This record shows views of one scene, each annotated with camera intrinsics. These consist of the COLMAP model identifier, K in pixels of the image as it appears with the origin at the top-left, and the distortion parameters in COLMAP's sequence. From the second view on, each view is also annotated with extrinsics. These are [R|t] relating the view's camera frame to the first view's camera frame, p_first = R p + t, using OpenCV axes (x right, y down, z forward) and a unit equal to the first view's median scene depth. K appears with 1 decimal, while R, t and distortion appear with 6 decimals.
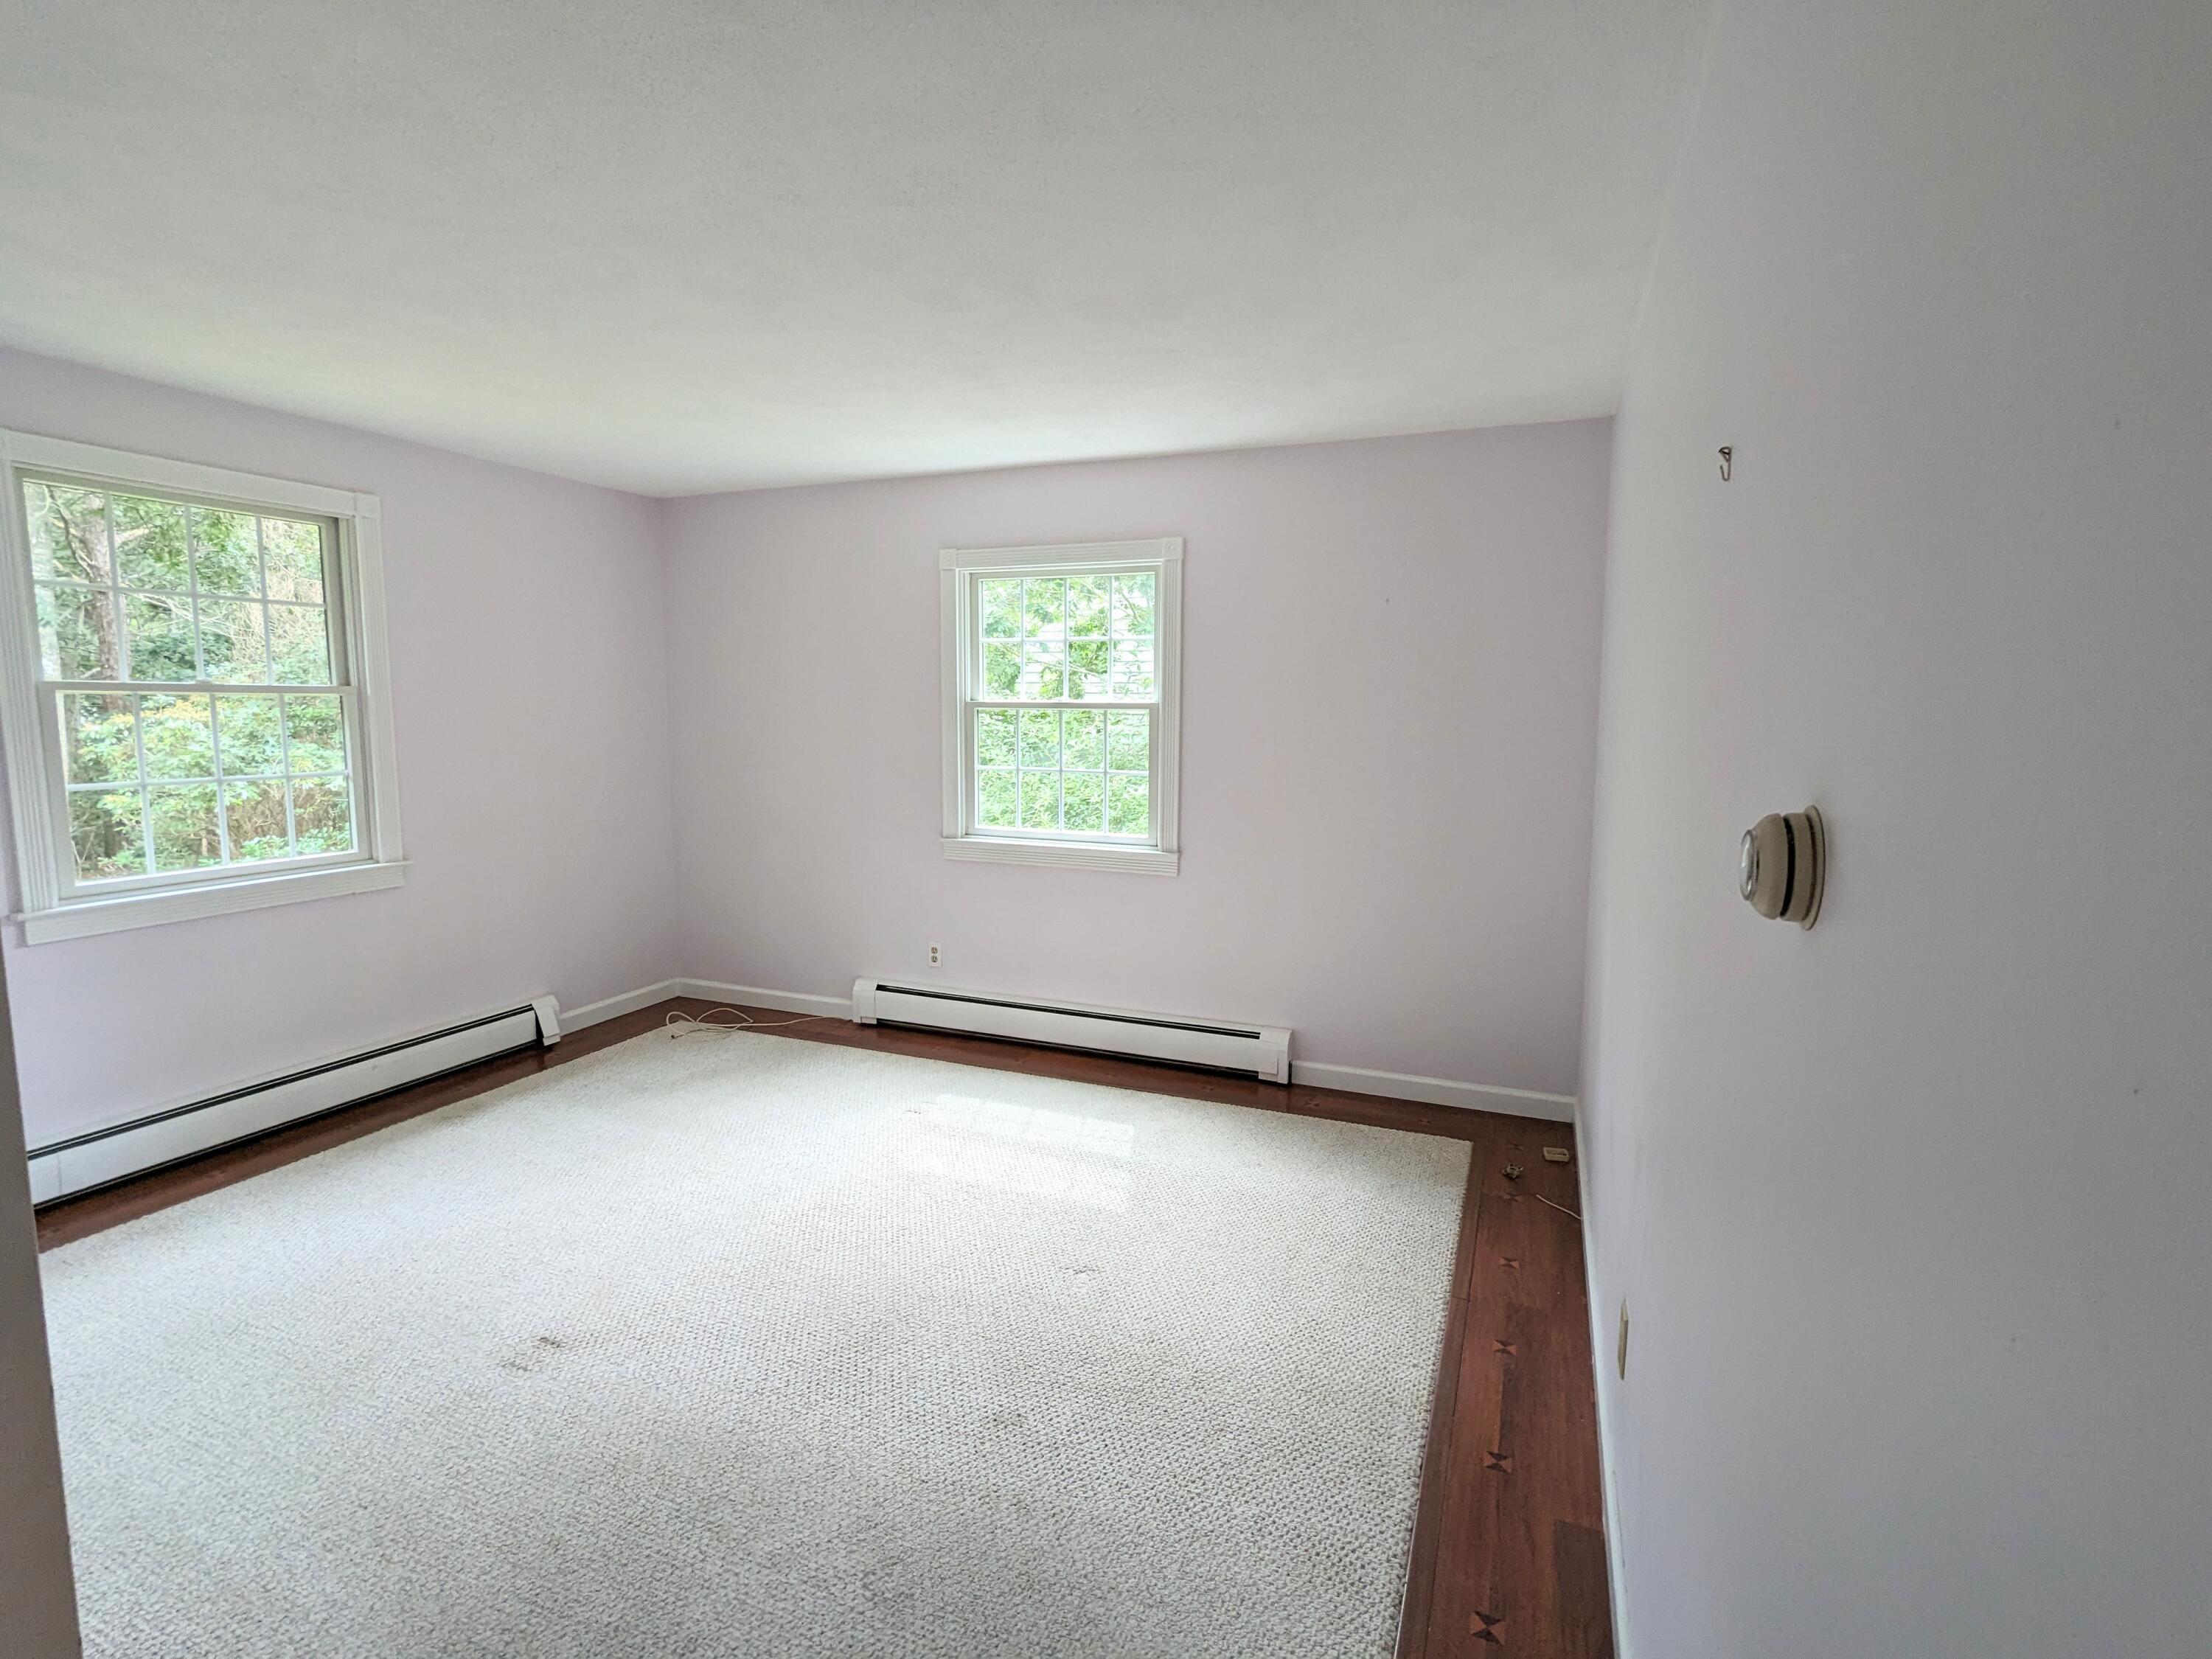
lens RADIAL K [[1050.0, 0, 1111.8], [0, 1050.0, 826.8], [0, 0, 1]] dist [-0.002168, 0.003340]
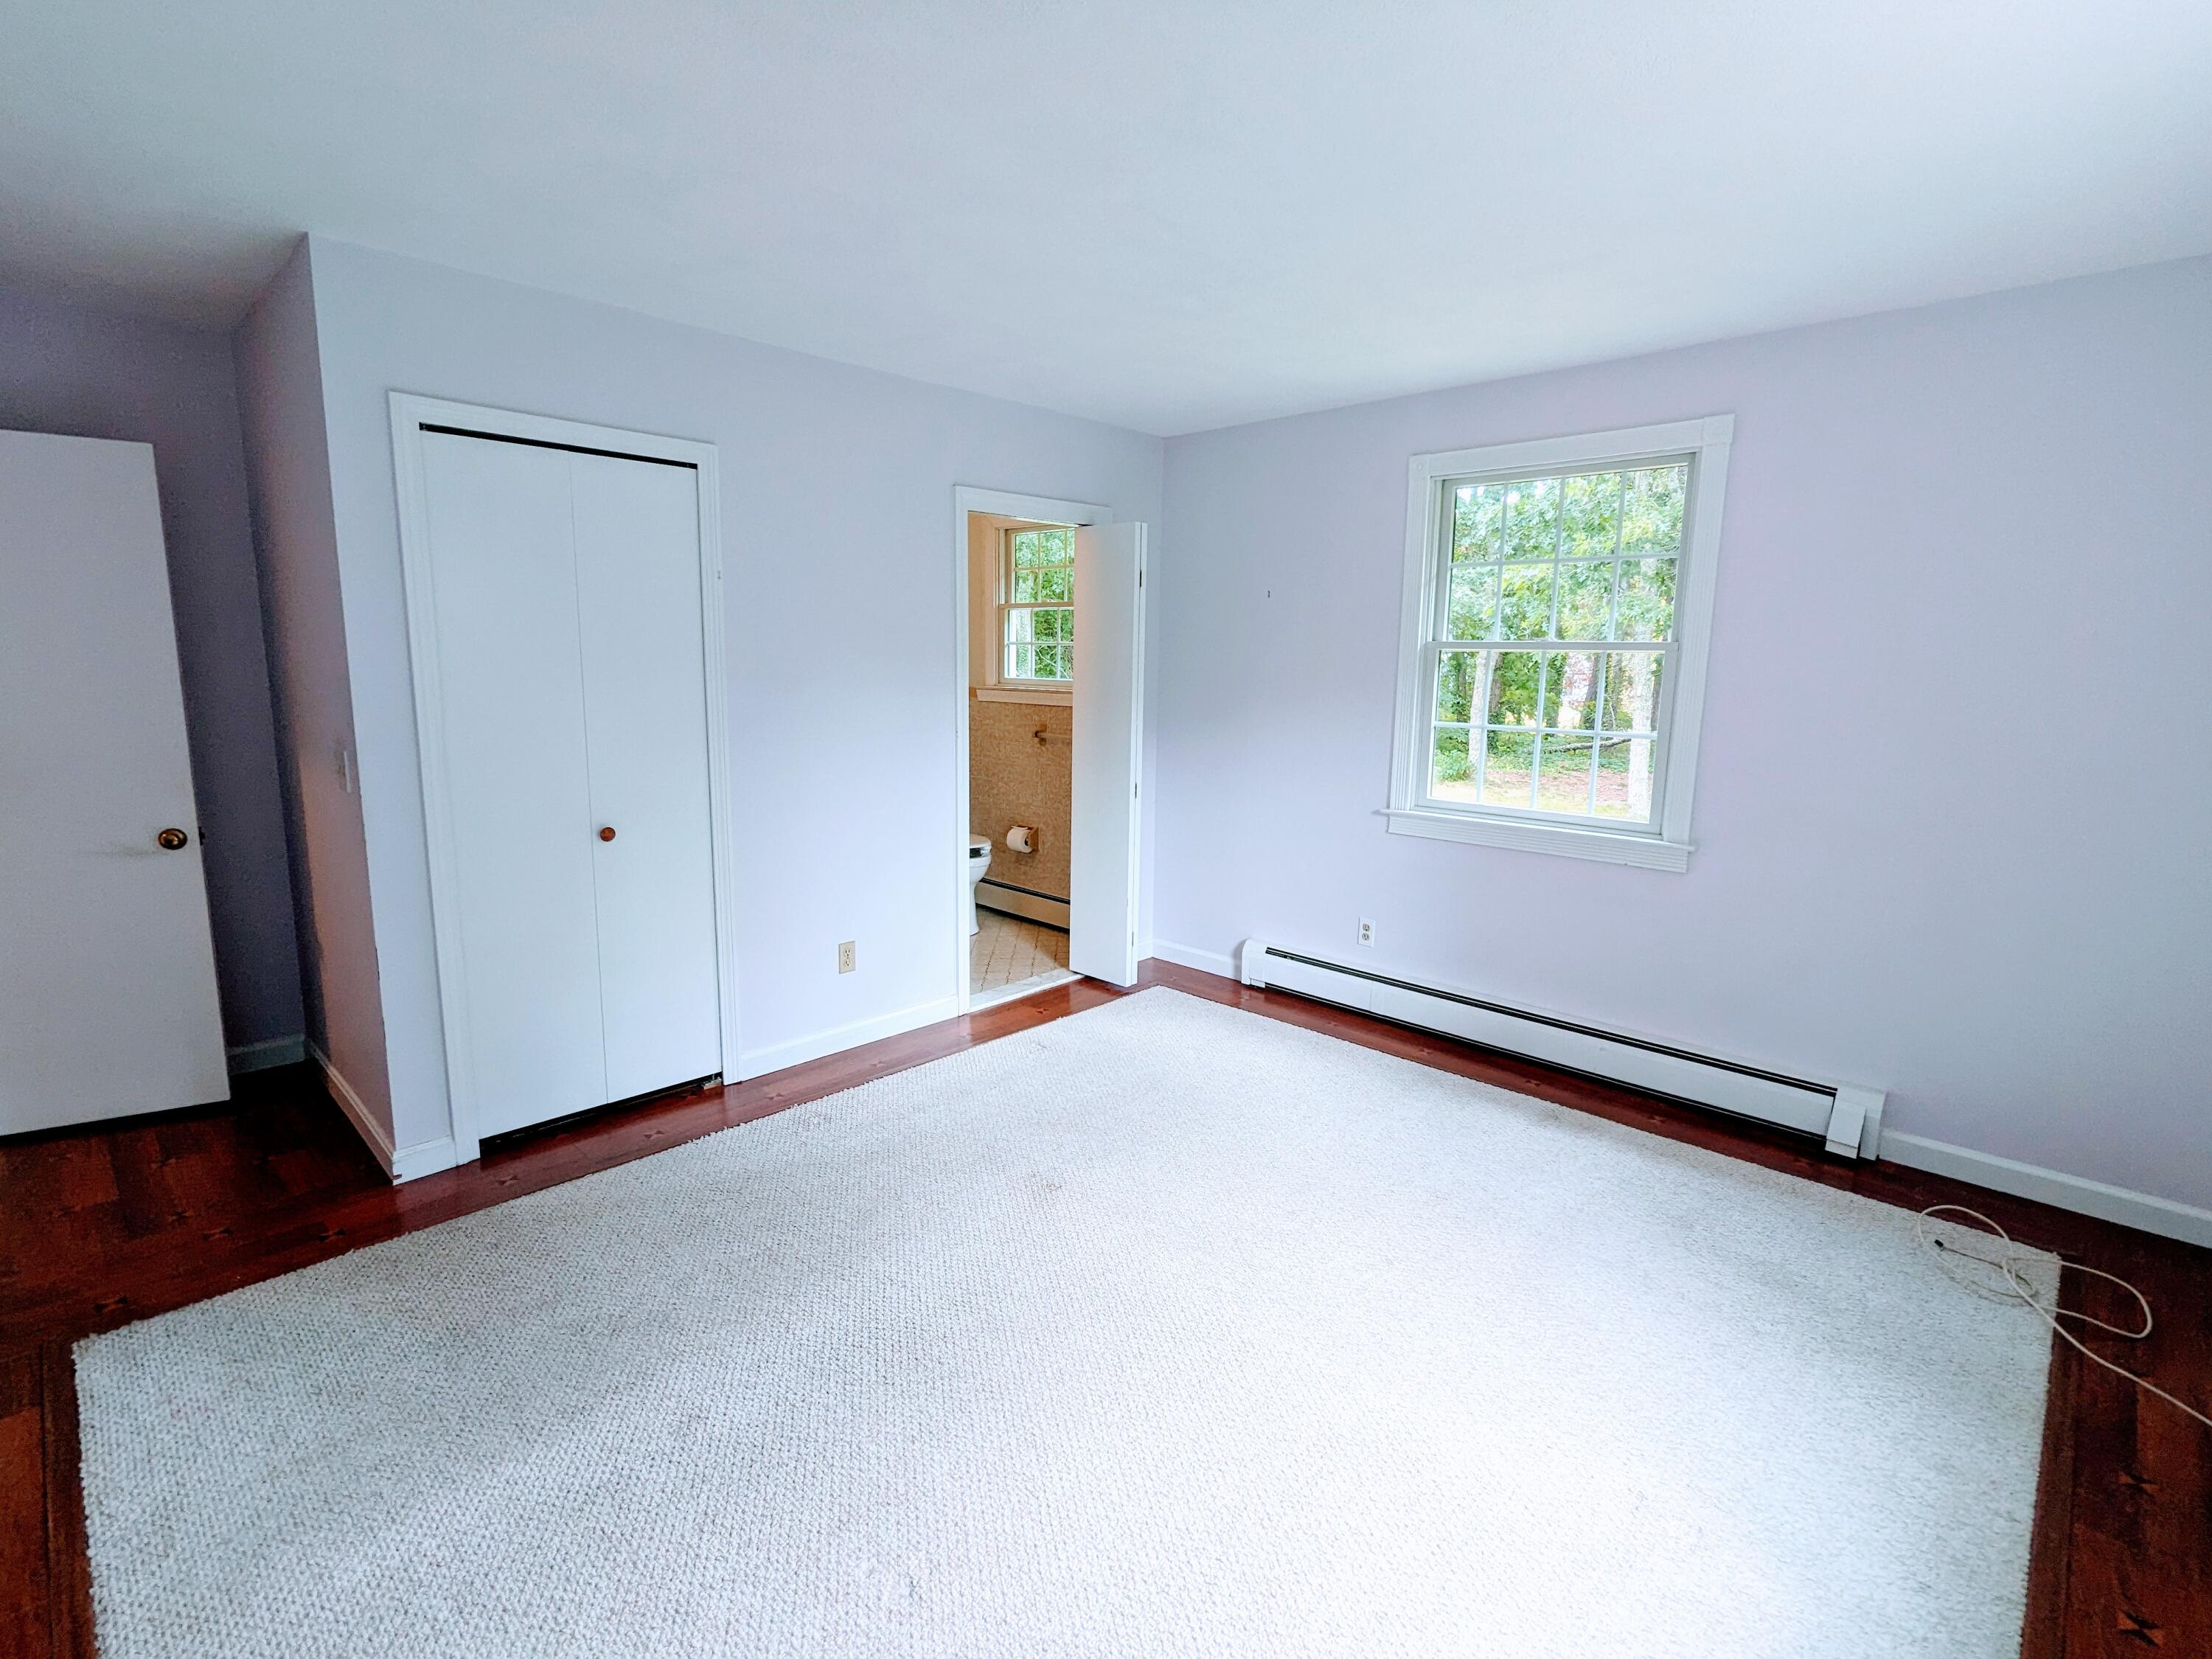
lens RADIAL K [[1050.0, 0, 1123.1], [0, 1050.0, 826.7], [0, 0, 1]] dist [-0.002168, 0.003340]
pose [[-0.374806, 0.126825, -0.918388, 0.301490], [-0.129300, 0.973767, 0.187241, -0.087053], [0.918043, 0.188927, -0.348575, 0.914282]]
